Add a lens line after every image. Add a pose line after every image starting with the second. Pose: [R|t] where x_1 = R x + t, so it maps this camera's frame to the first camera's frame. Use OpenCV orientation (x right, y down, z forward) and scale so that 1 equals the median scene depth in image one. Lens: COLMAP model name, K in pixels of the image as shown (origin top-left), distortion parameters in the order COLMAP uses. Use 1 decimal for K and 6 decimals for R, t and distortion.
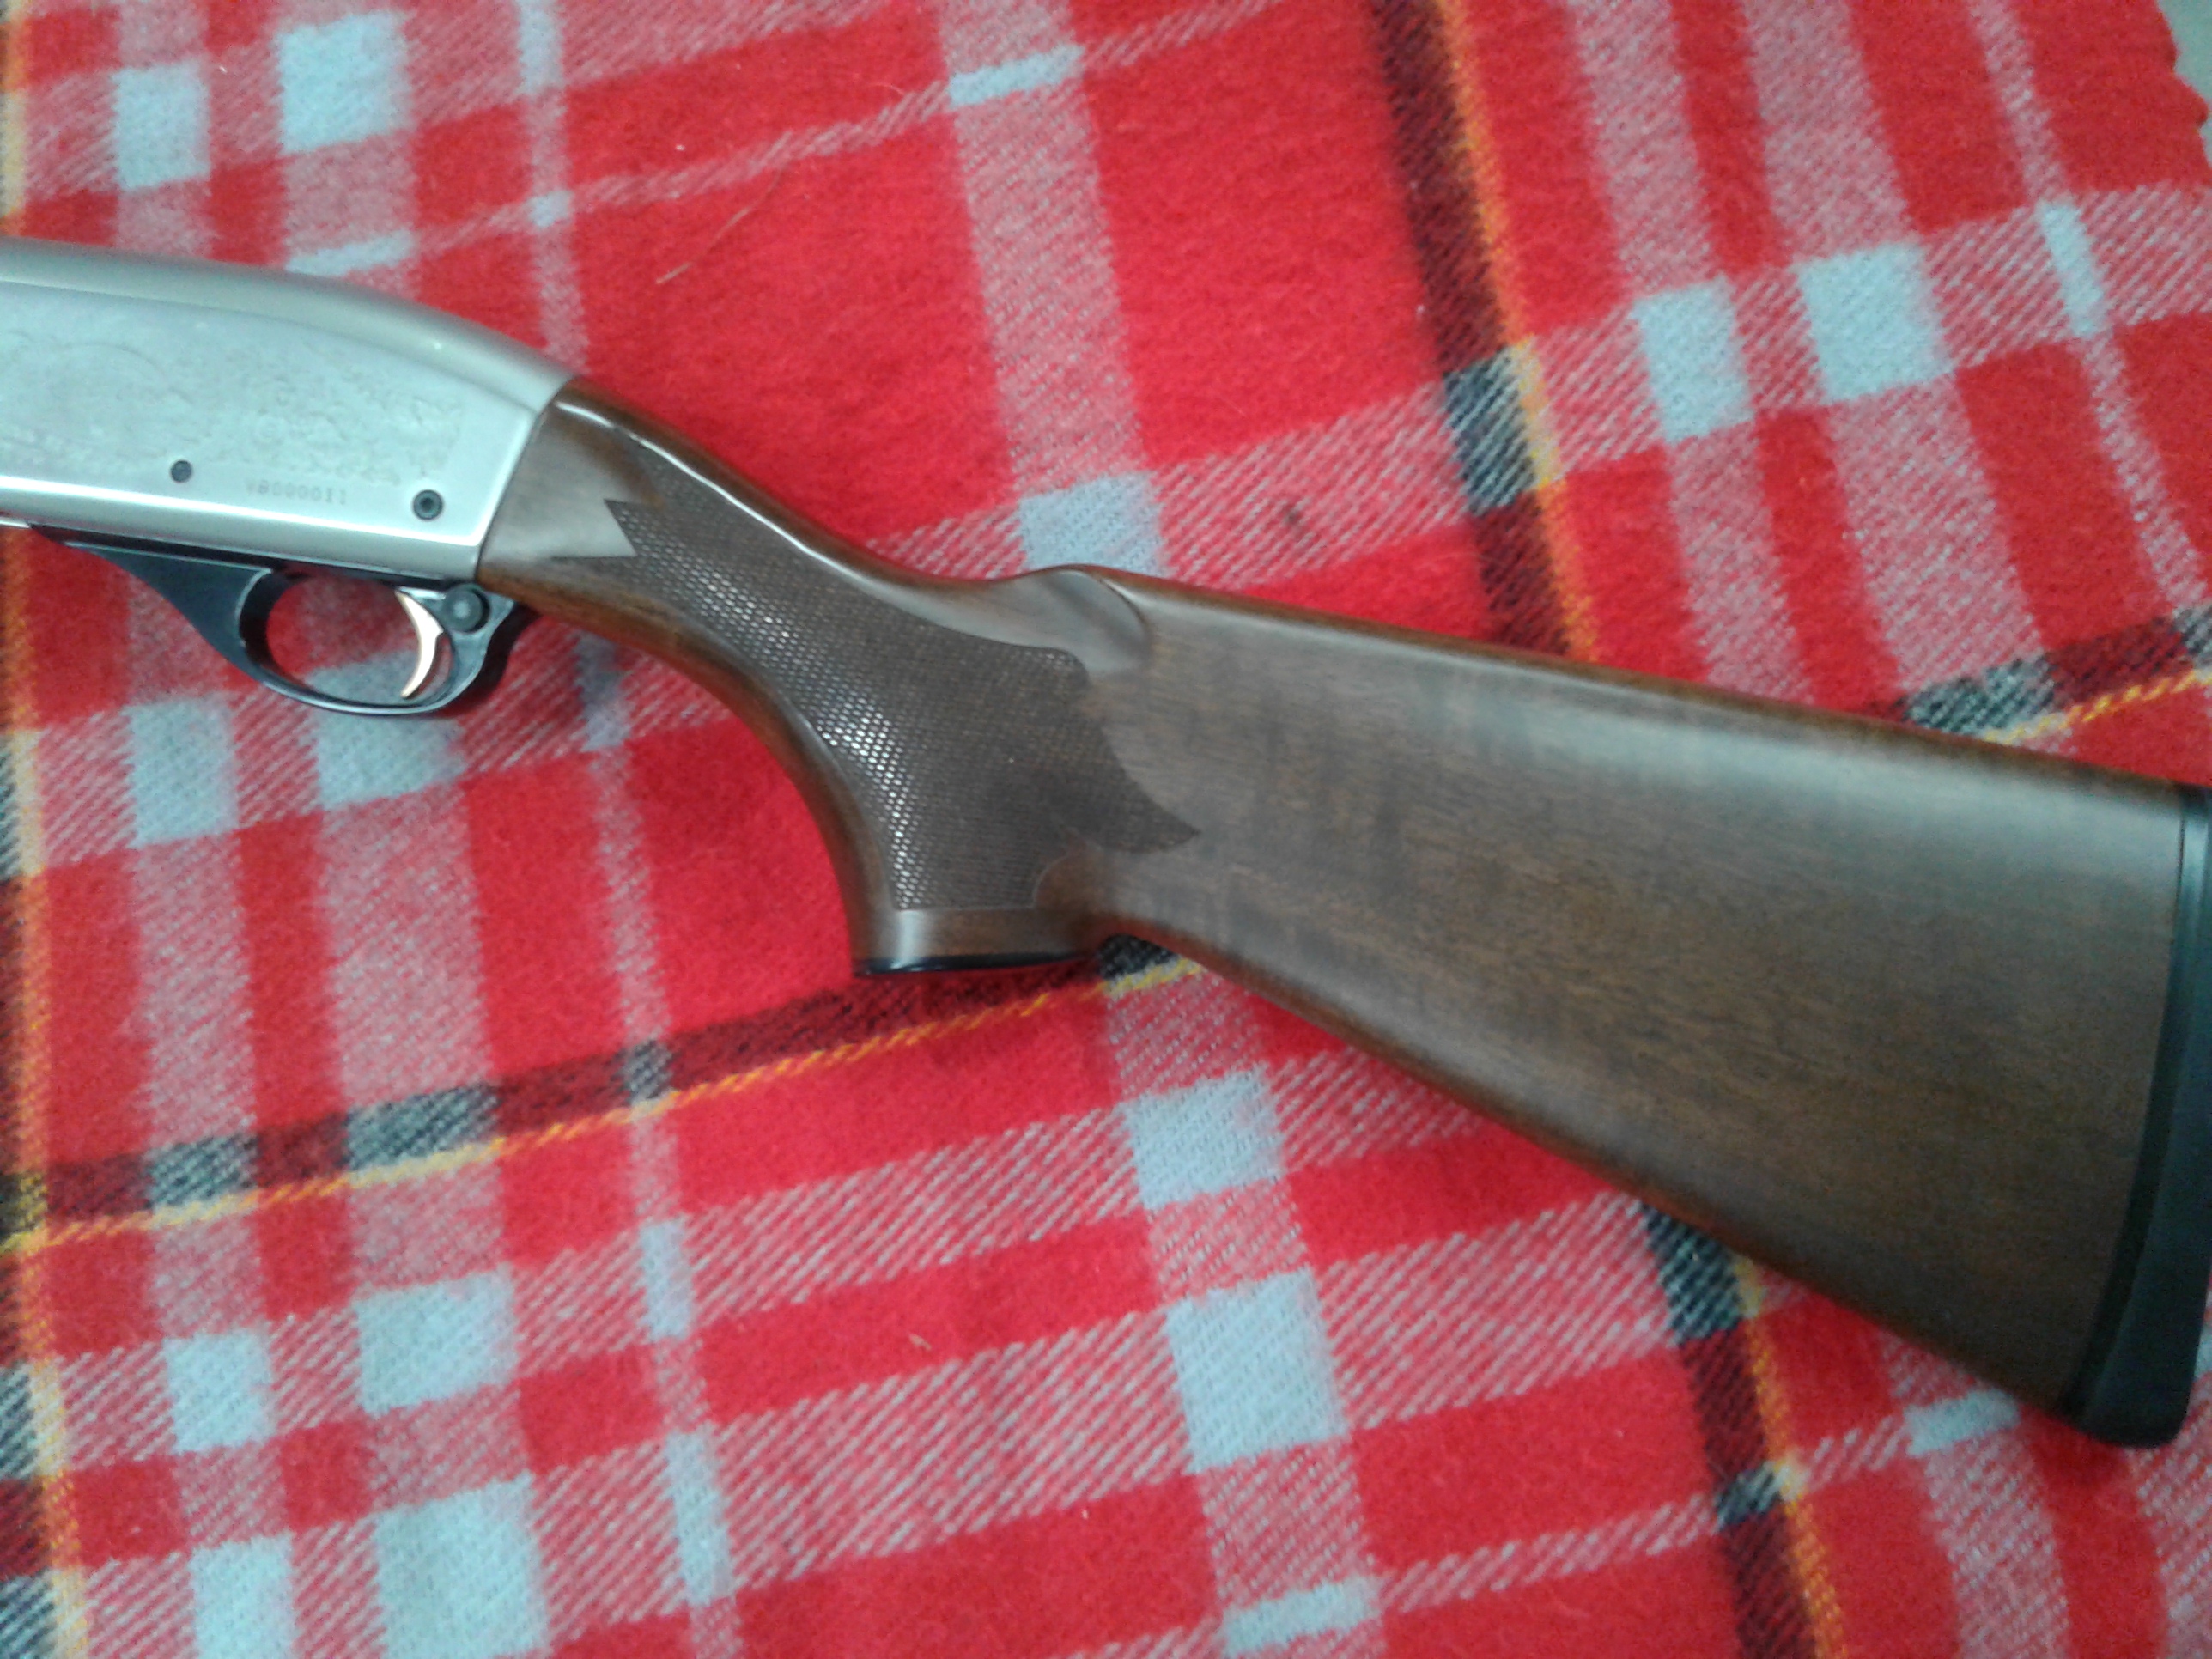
lens RADIAL K [[2020.9, 0, 1106.0], [0, 2020.9, 829.5], [0, 0, 1]] dist [0.109301, -0.219144]
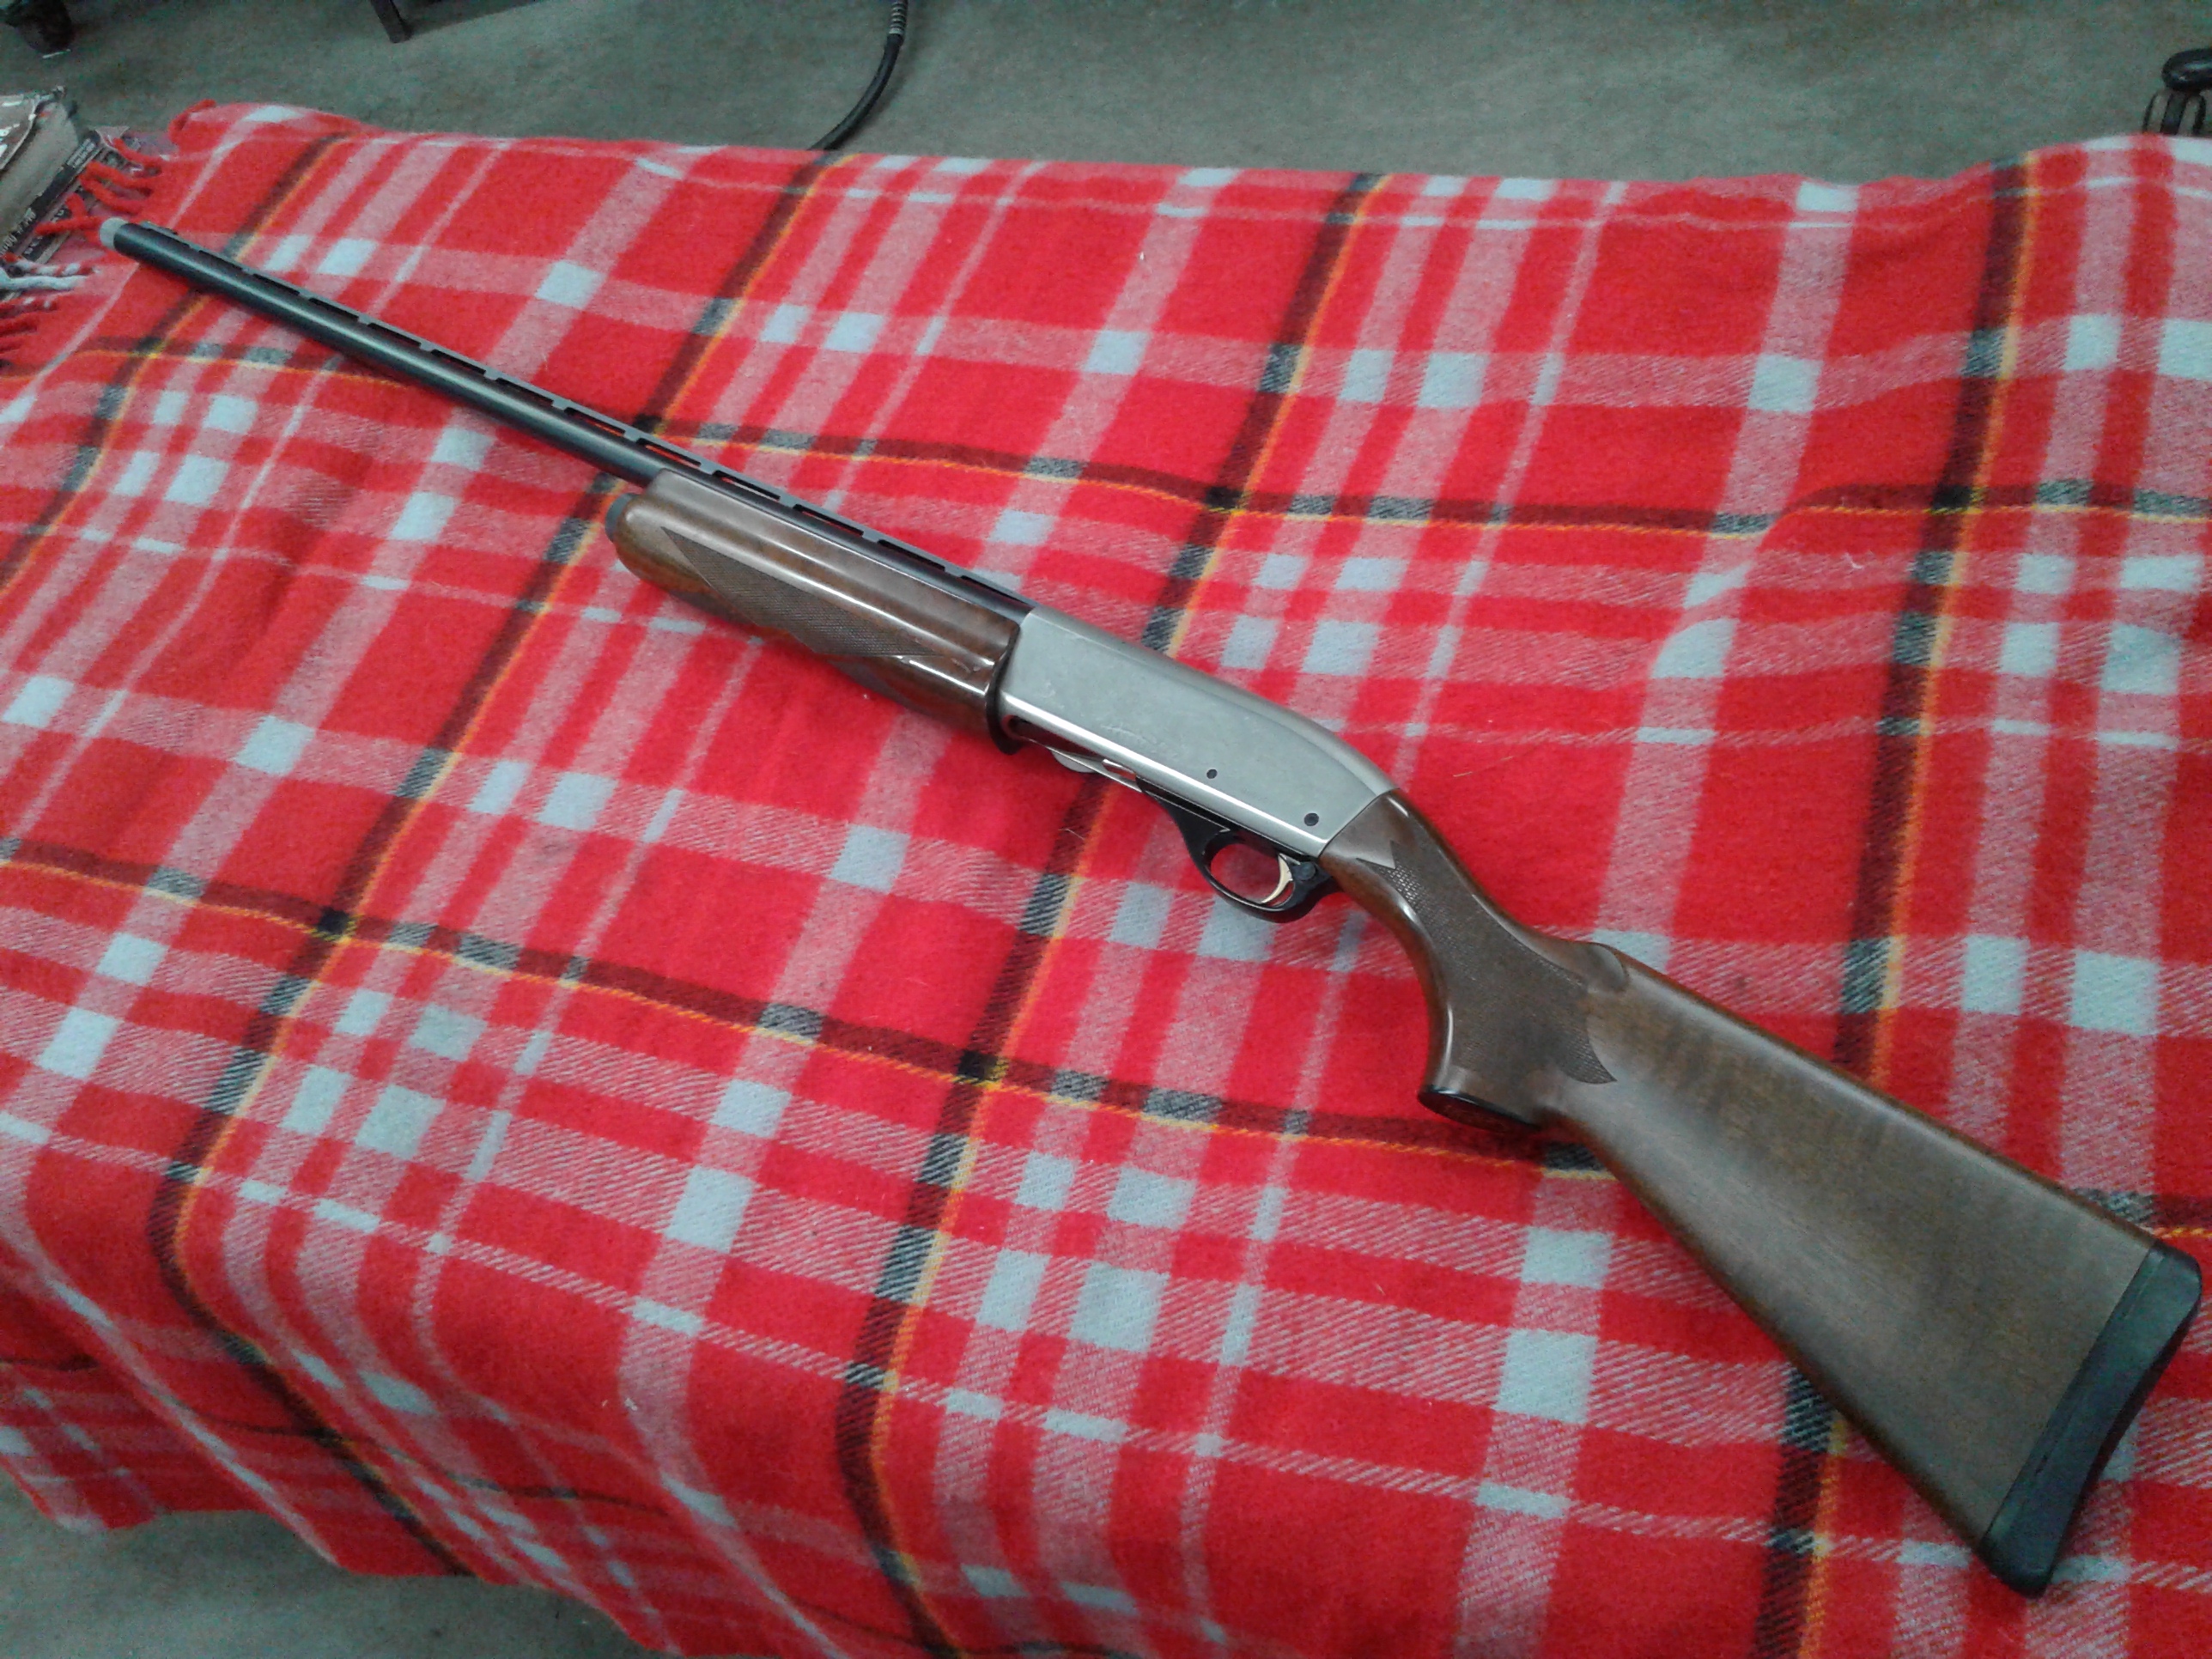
lens RADIAL K [[2020.9, 0, 1106.0], [0, 2020.9, 829.5], [0, 0, 1]] dist [0.109301, -0.219144]
pose [[0.874823, 0.296595, -0.383035, 0.265194], [-0.408309, 0.876935, -0.253513, 0.435026], [0.260706, 0.378176, 0.888265, -0.843751]]
